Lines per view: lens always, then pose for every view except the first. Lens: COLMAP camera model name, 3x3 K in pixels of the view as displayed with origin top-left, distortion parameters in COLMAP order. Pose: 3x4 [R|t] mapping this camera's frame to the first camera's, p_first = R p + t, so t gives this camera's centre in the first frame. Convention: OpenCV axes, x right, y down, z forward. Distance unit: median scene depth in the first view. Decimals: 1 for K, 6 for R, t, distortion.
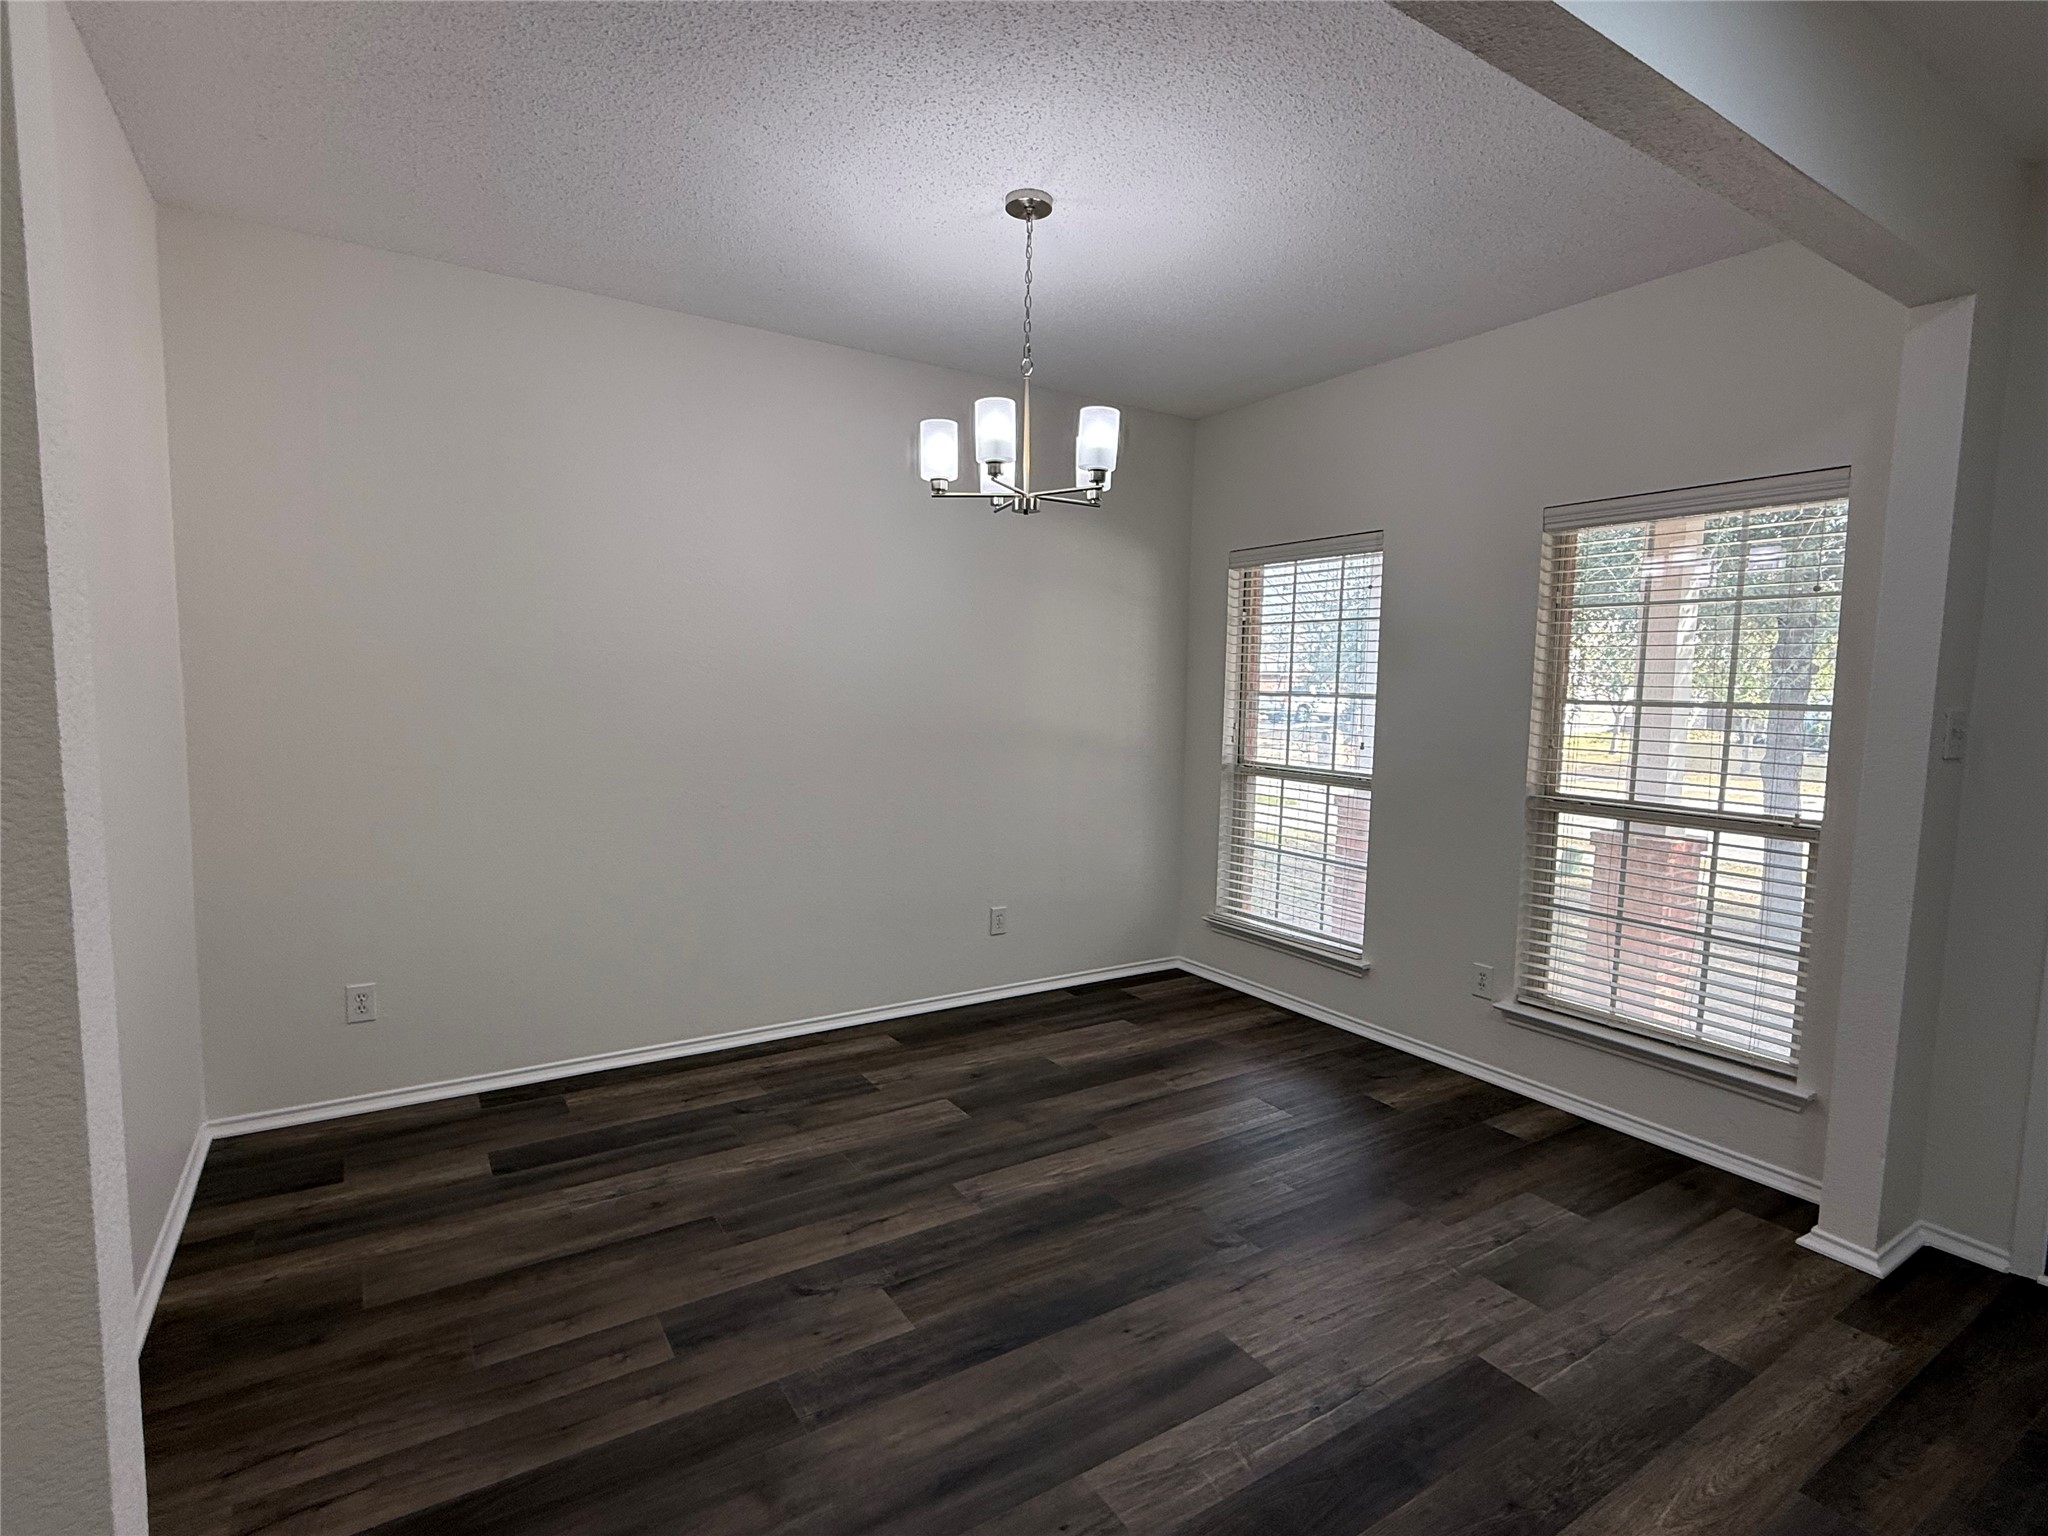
lens RADIAL K [[1012.8, 0, 1027.3], [0, 1012.8, 776.6], [0, 0, 1]] dist [0.000471, -0.000231]
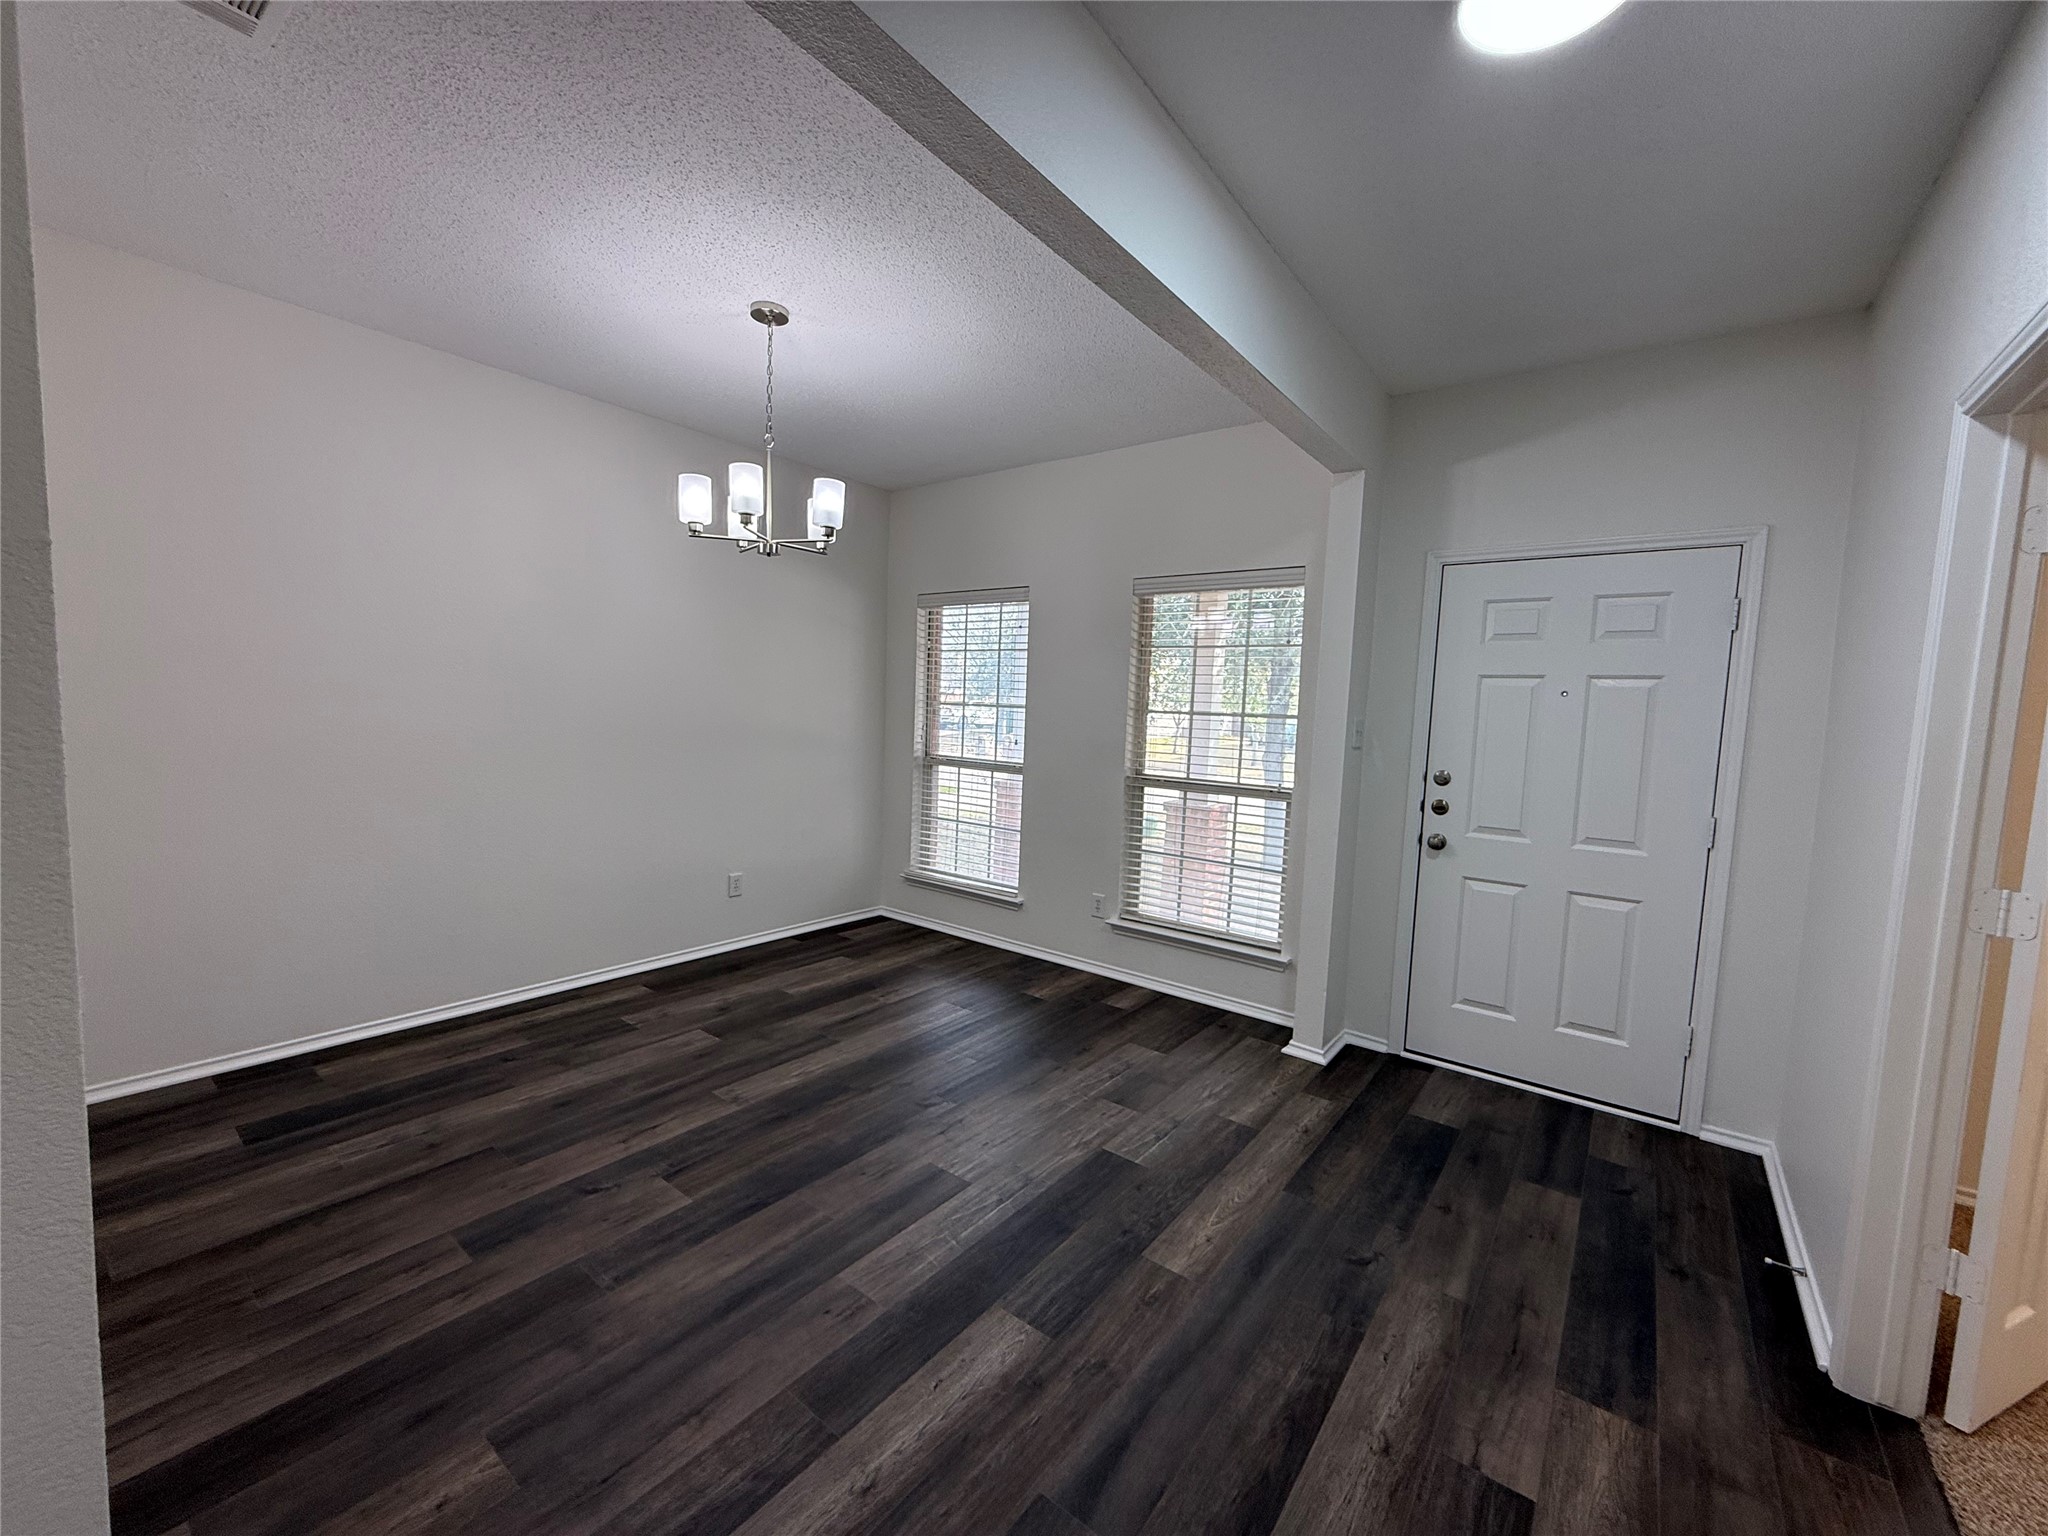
lens RADIAL K [[813.0, 0, 1021.6], [0, 813.0, 773.0], [0, 0, 1]] dist [0.000196, -0.000214]
pose [[0.943319, -0.010850, 0.331710, -0.042008], [0.010631, 0.999940, 0.002475, 0.012989], [-0.331717, 0.001192, 0.943378, -0.064763]]
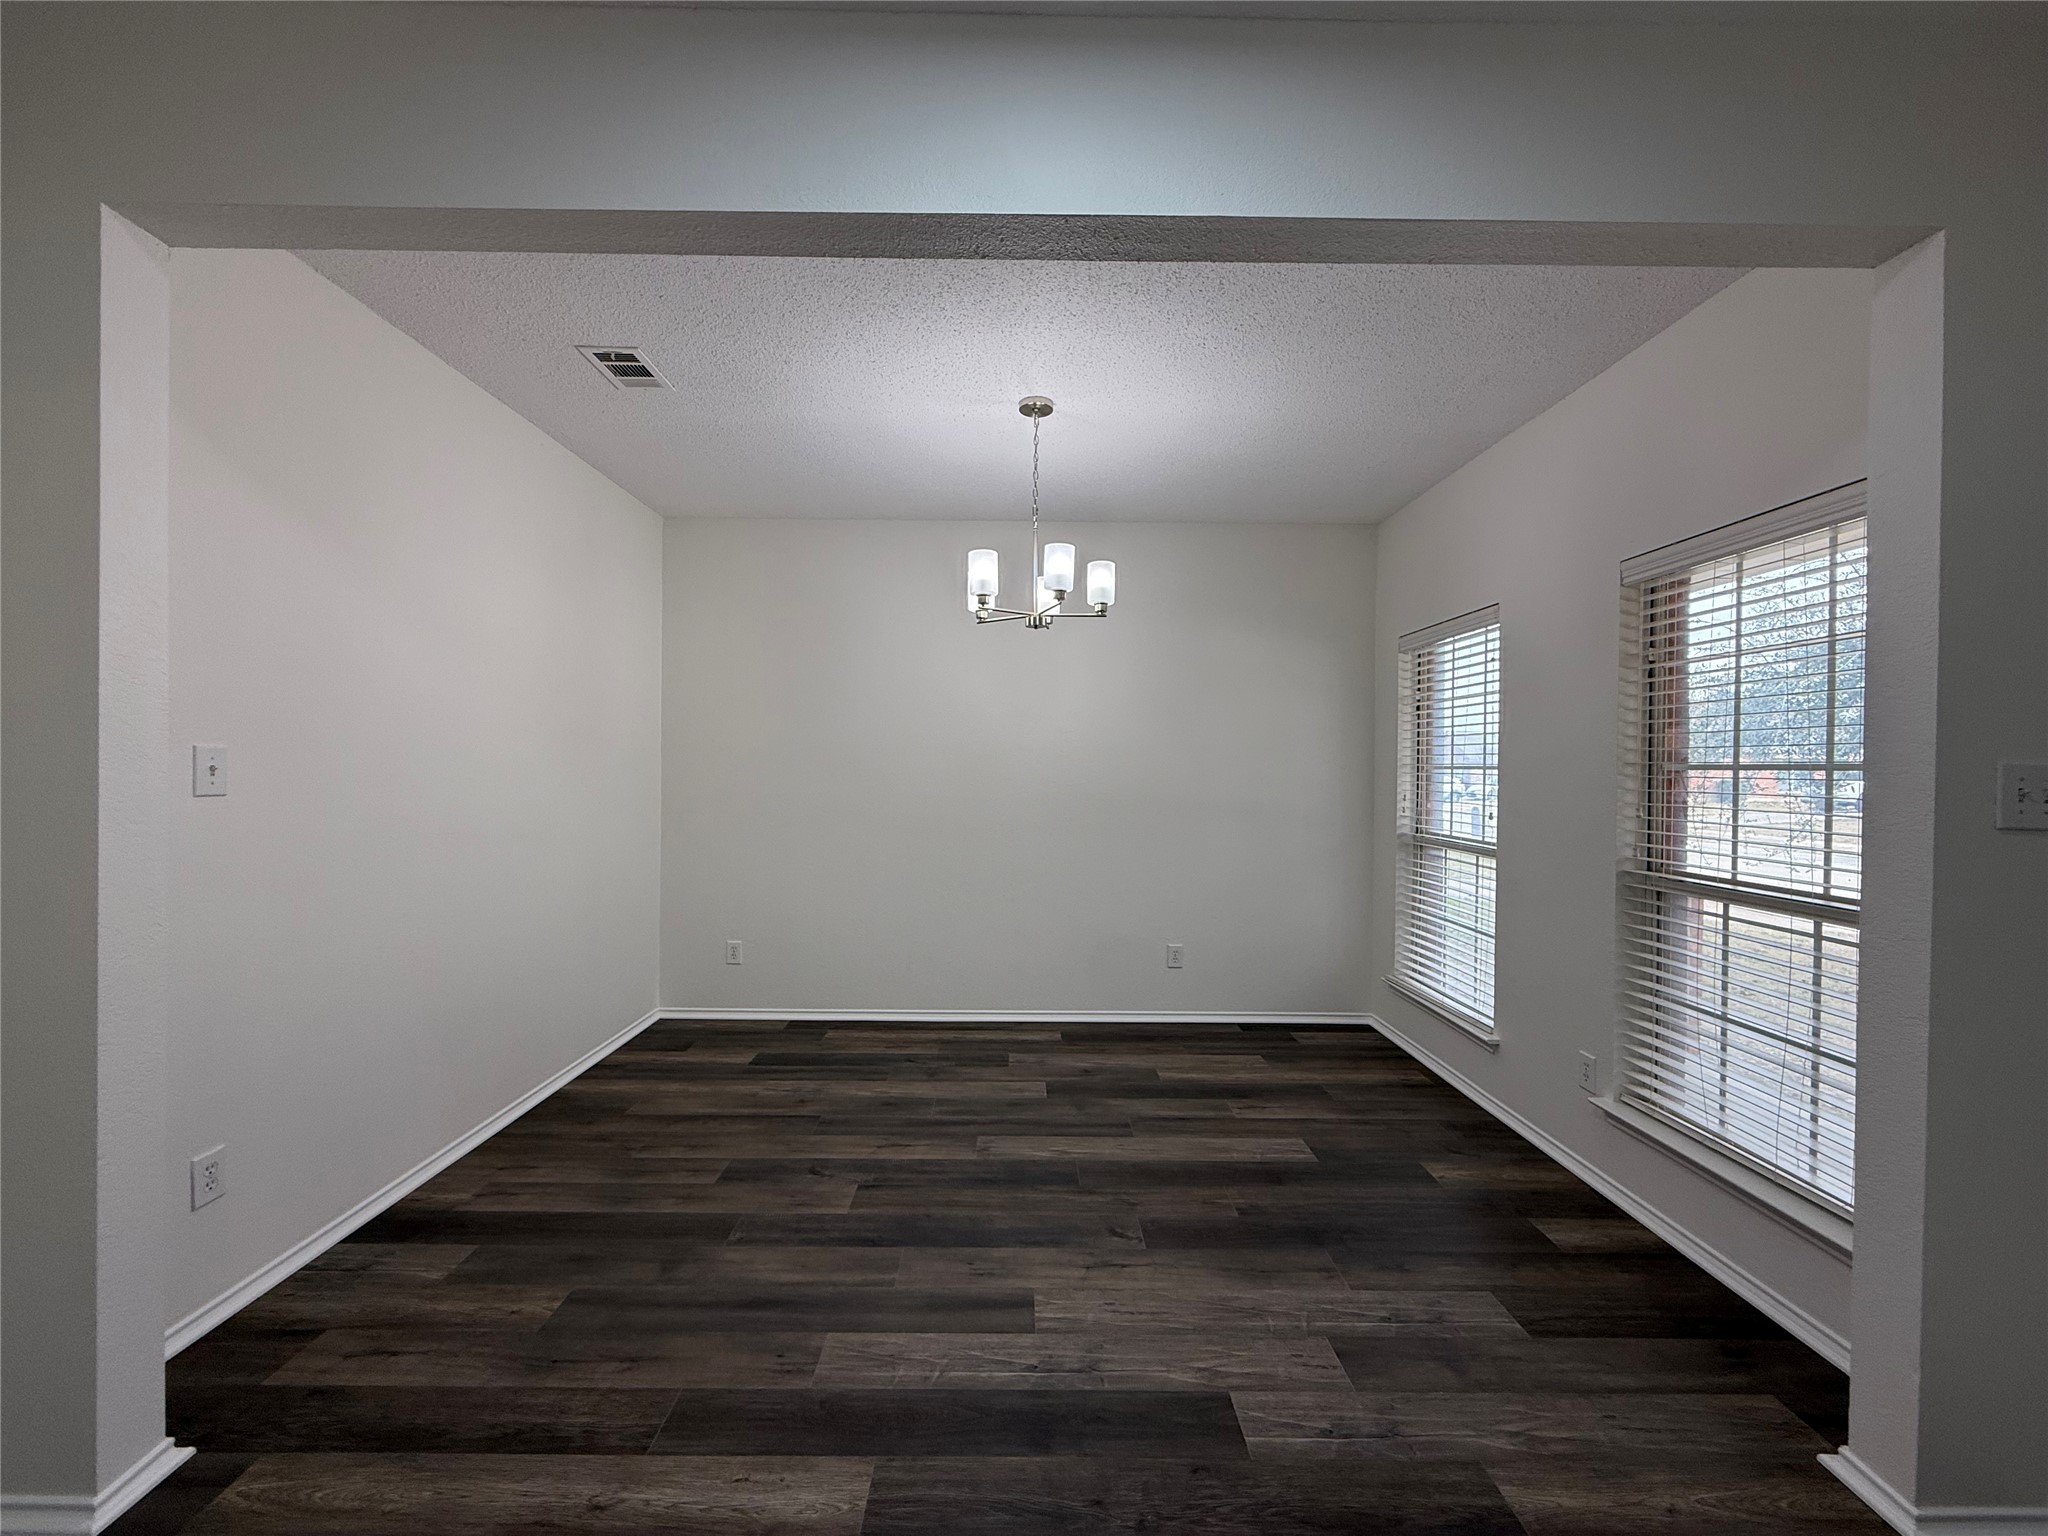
lens RADIAL K [[813.0, 0, 1021.6], [0, 813.0, 773.0], [0, 0, 1]] dist [0.000196, -0.000214]
pose [[0.842599, -0.008082, -0.538481, 0.536422], [-0.042077, 0.995843, -0.080787, 0.016773], [0.536895, 0.090728, 0.838756, 0.104632]]
